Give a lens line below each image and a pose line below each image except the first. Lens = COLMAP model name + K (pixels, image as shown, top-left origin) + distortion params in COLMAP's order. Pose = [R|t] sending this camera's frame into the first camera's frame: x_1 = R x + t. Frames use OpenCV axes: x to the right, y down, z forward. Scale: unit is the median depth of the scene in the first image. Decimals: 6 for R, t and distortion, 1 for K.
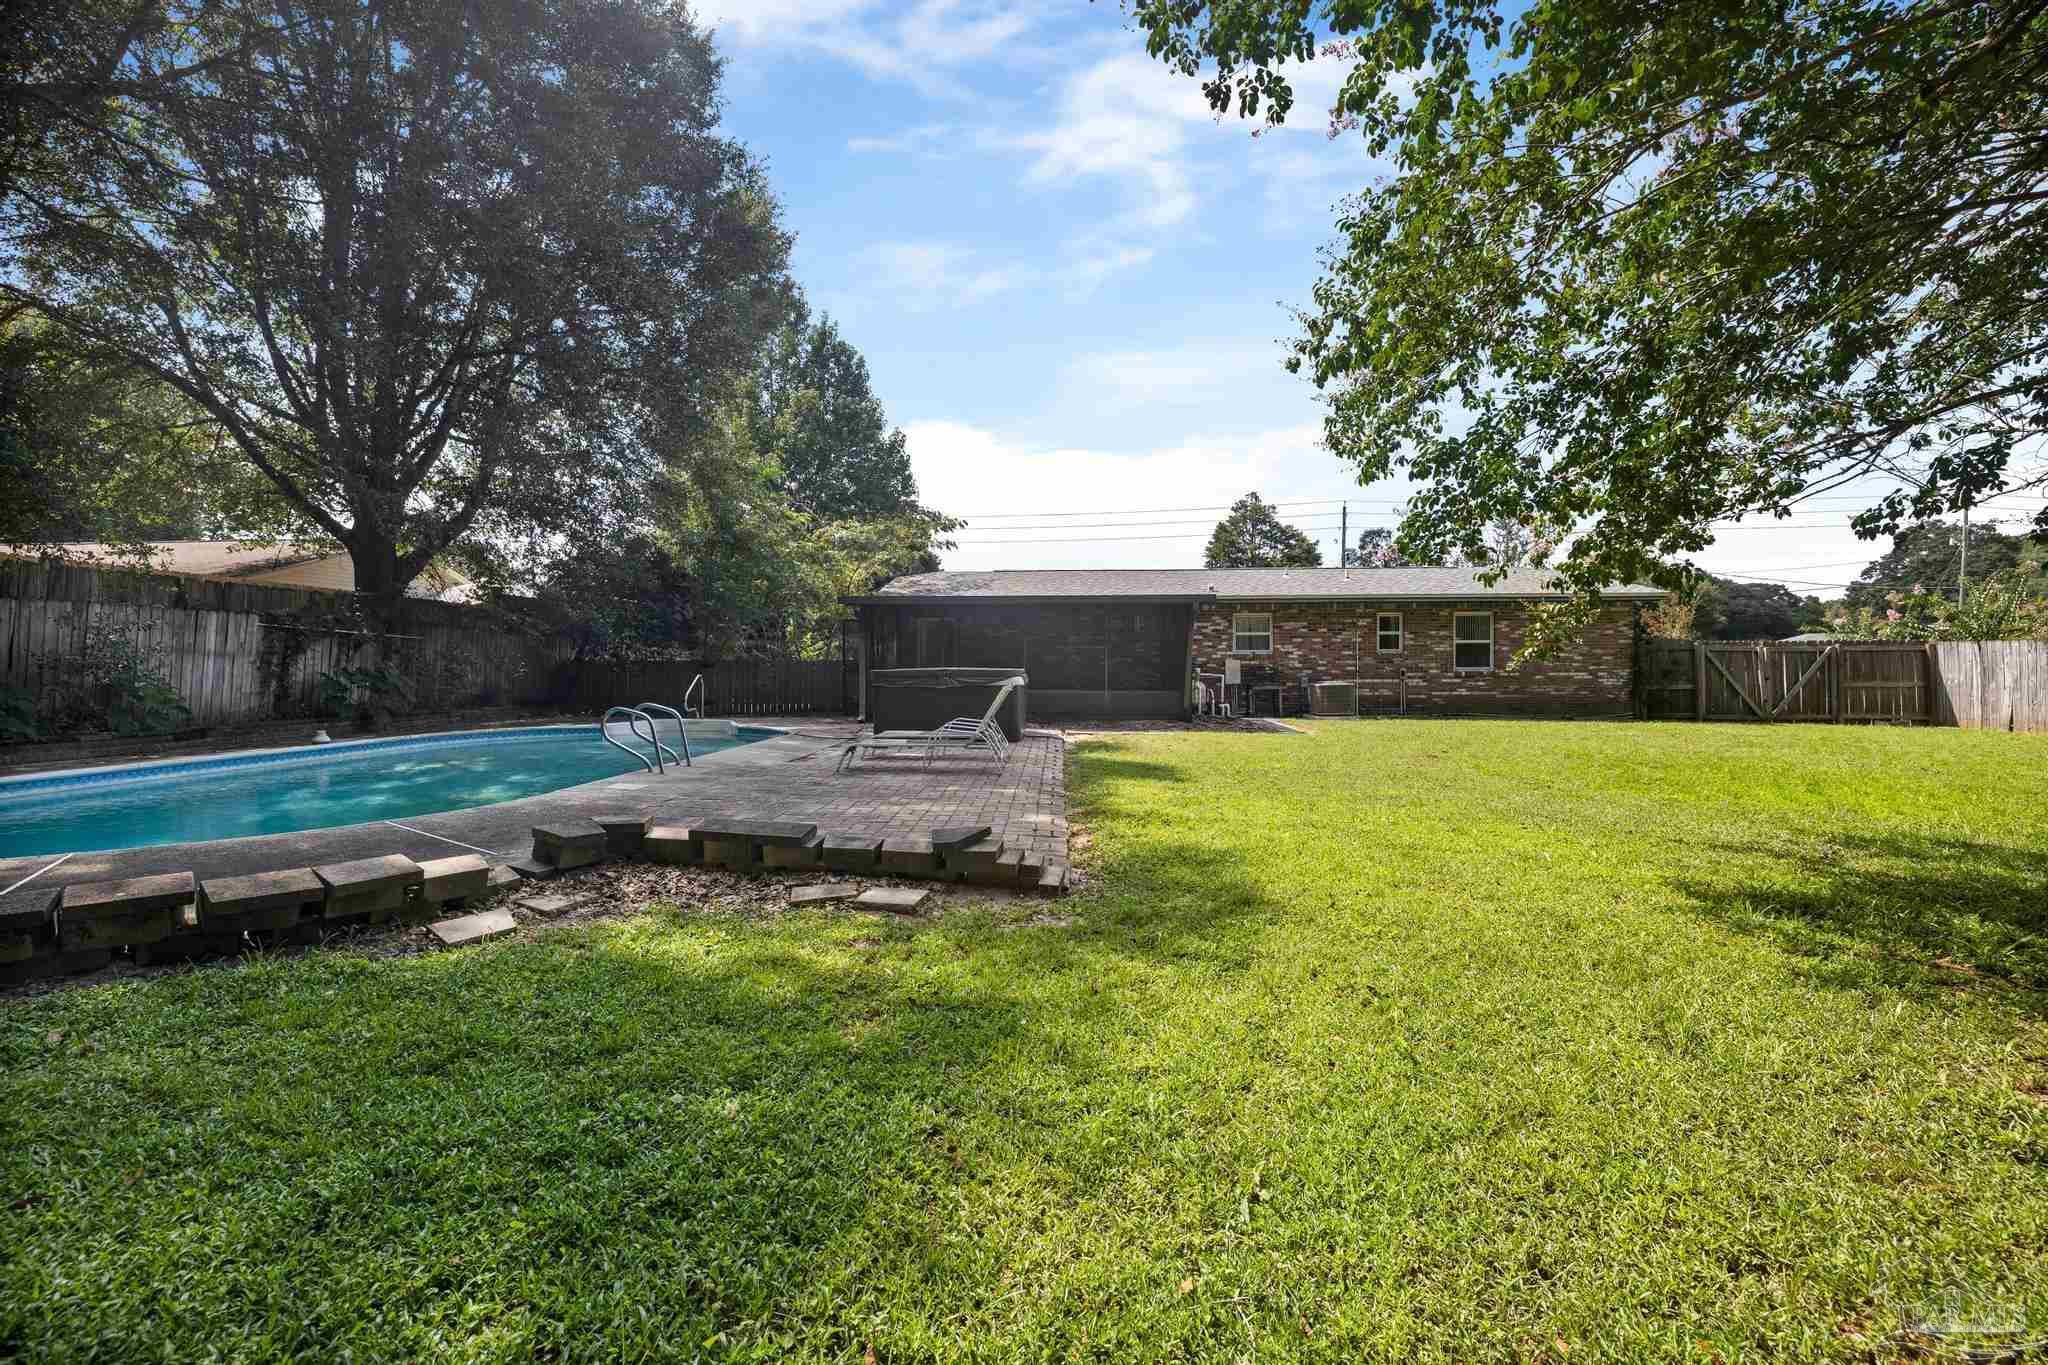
lens RADIAL K [[859.5, 0, 1011.8], [0, 859.5, 670.4], [0, 0, 1]] dist [-0.004765, 0.000616]
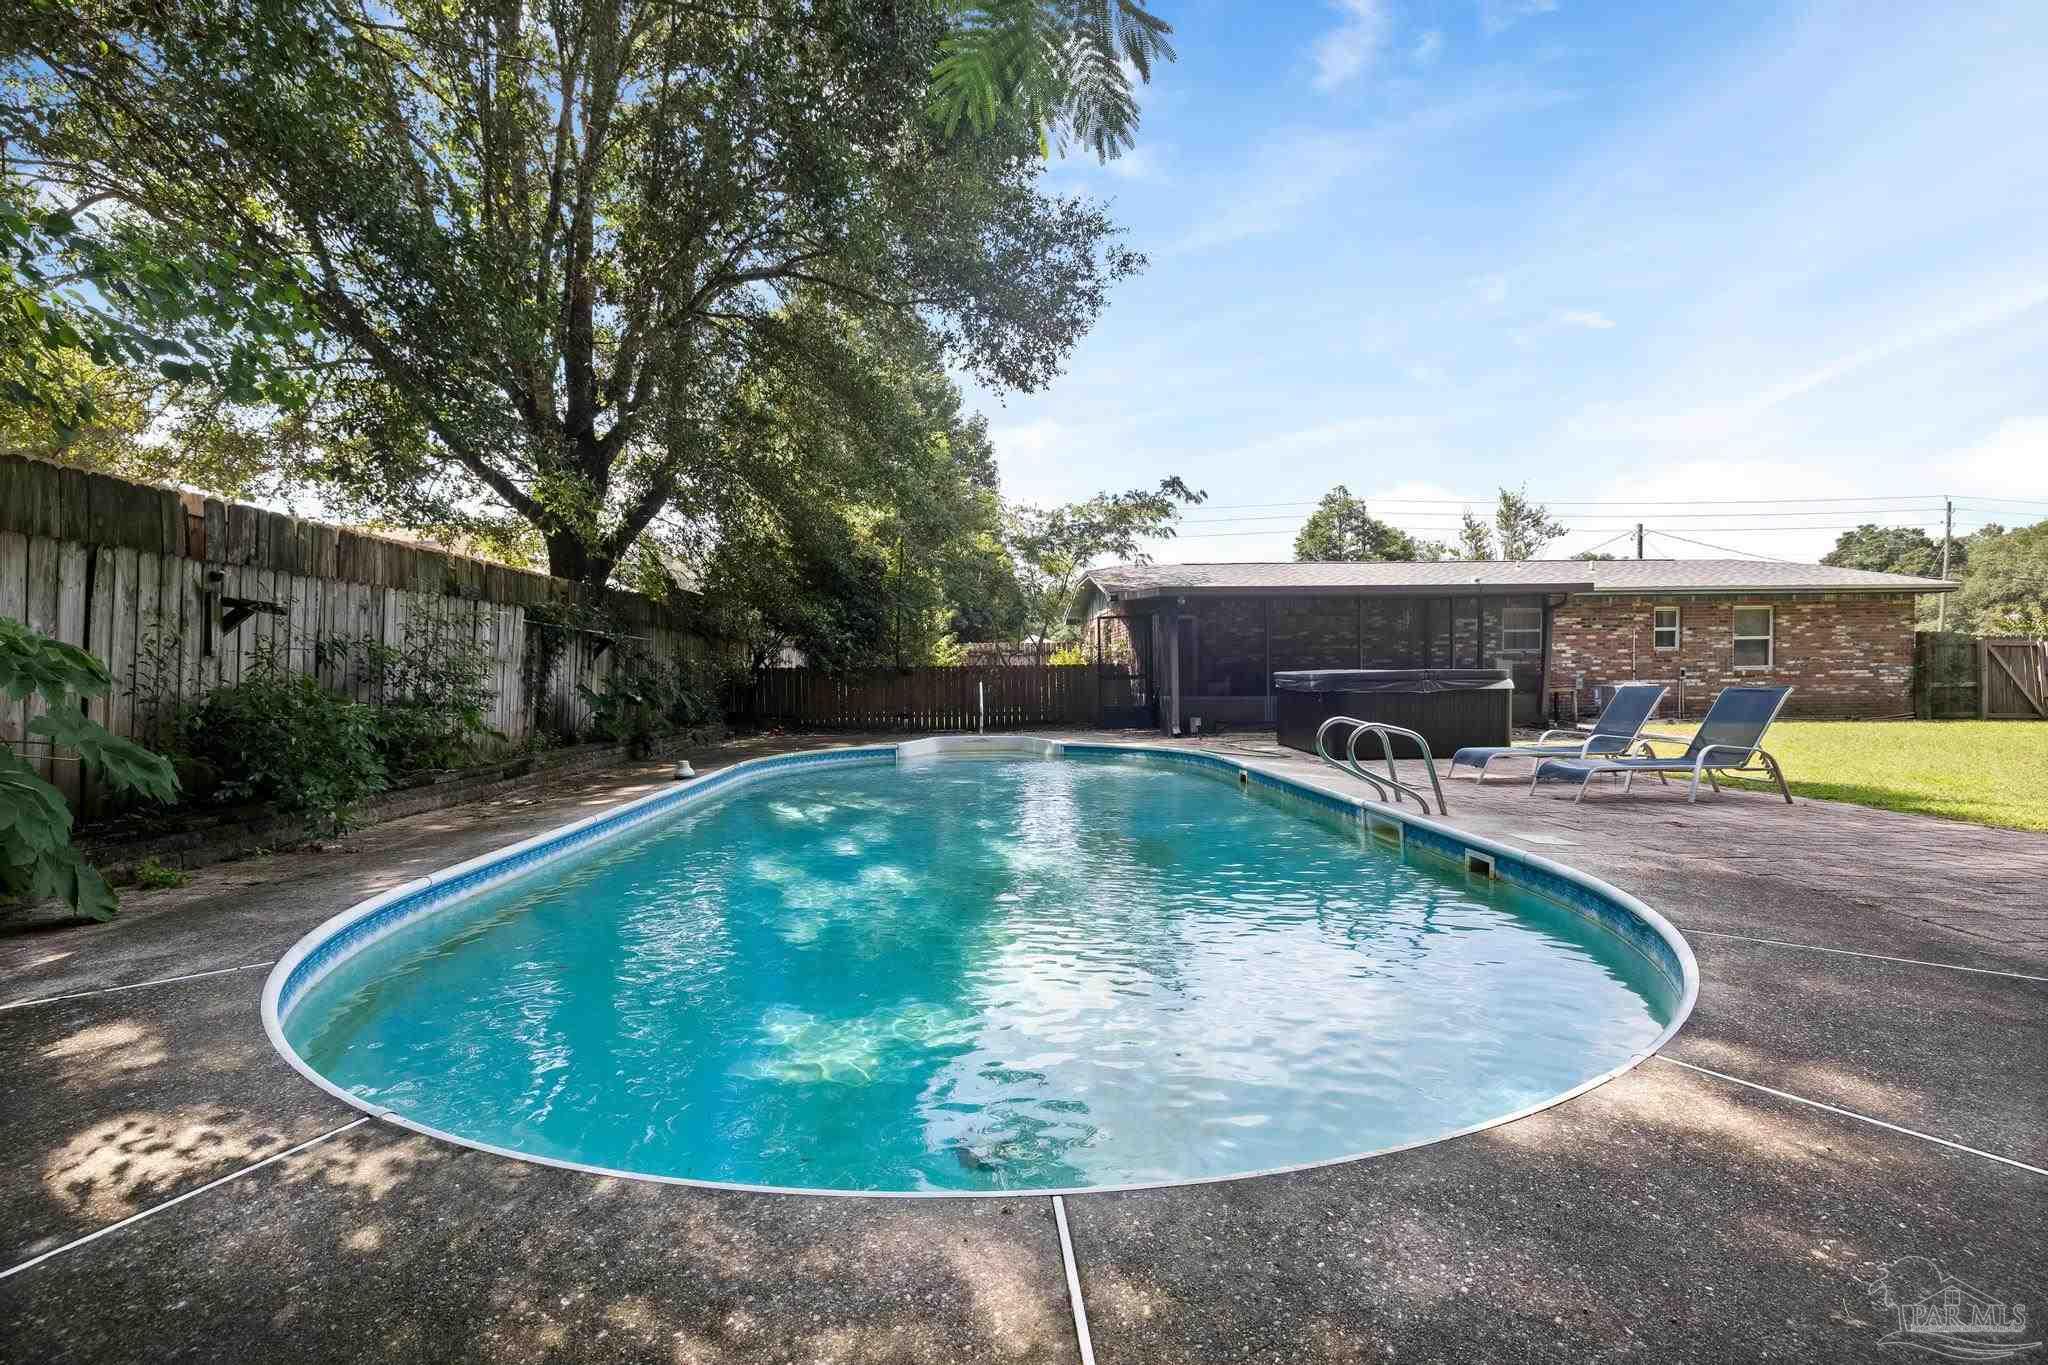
lens RADIAL K [[859.5, 0, 1017.0], [0, 859.5, 692.7], [0, 0, 1]] dist [-0.004765, 0.000616]
pose [[0.995893, -0.011727, 0.089777, -0.338440], [0.009807, 0.999714, 0.021800, -0.002188], [-0.090007, -0.020830, 0.995723, 0.148452]]
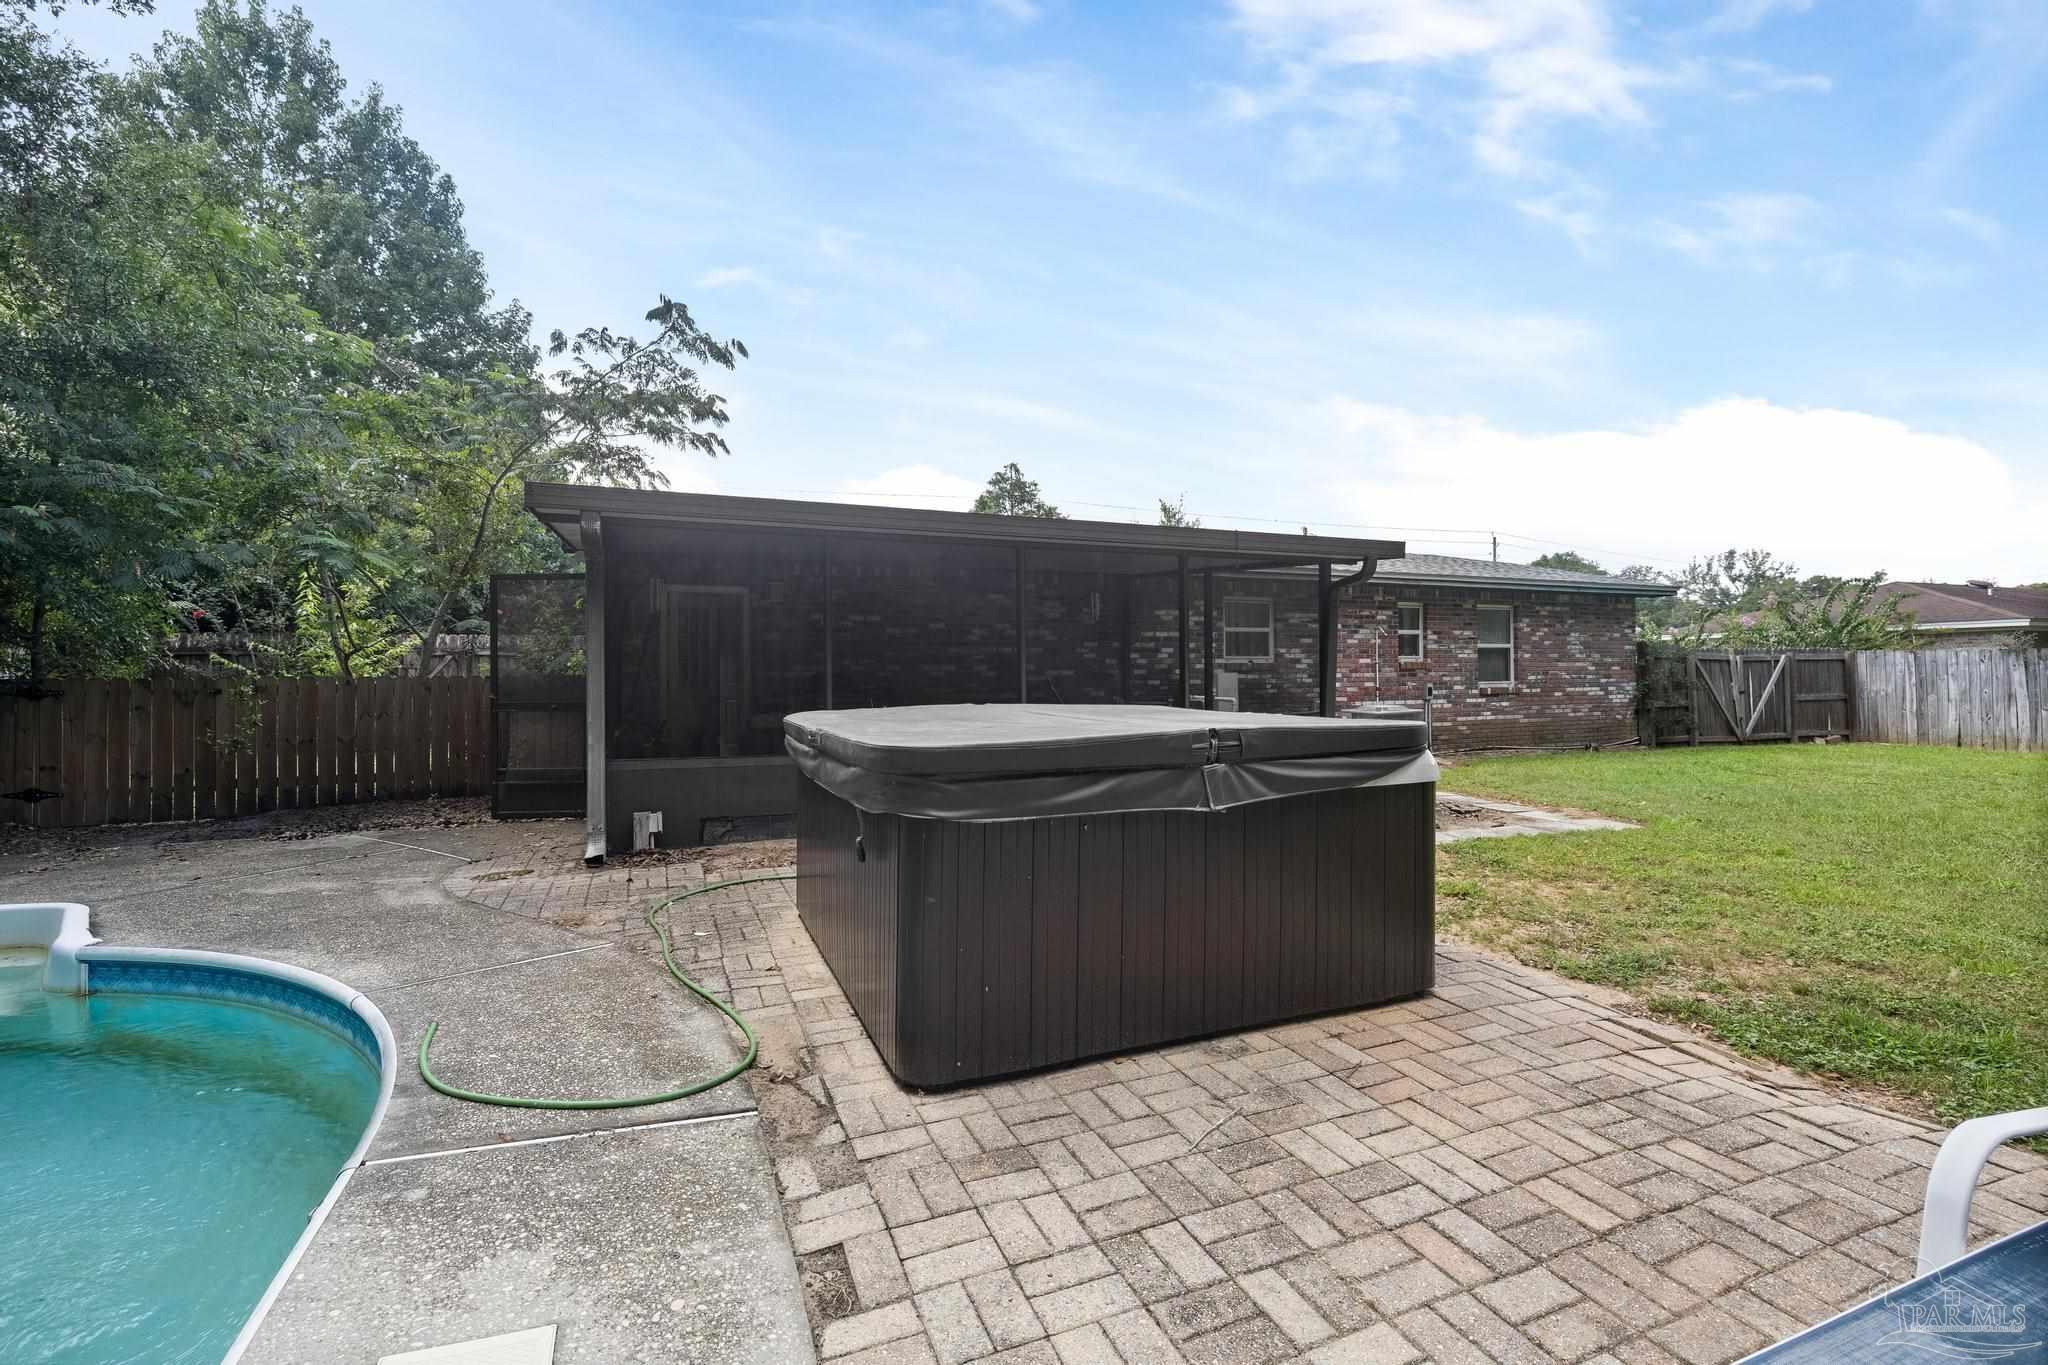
lens RADIAL K [[859.5, 0, 1018.2], [0, 859.5, 675.3], [0, 0, 1]] dist [-0.004765, 0.000616]
pose [[0.901406, -0.004643, 0.432950, -0.141948], [0.004767, 0.999988, 0.000799, -0.011224], [-0.432949, 0.001343, 0.901418, 0.520053]]
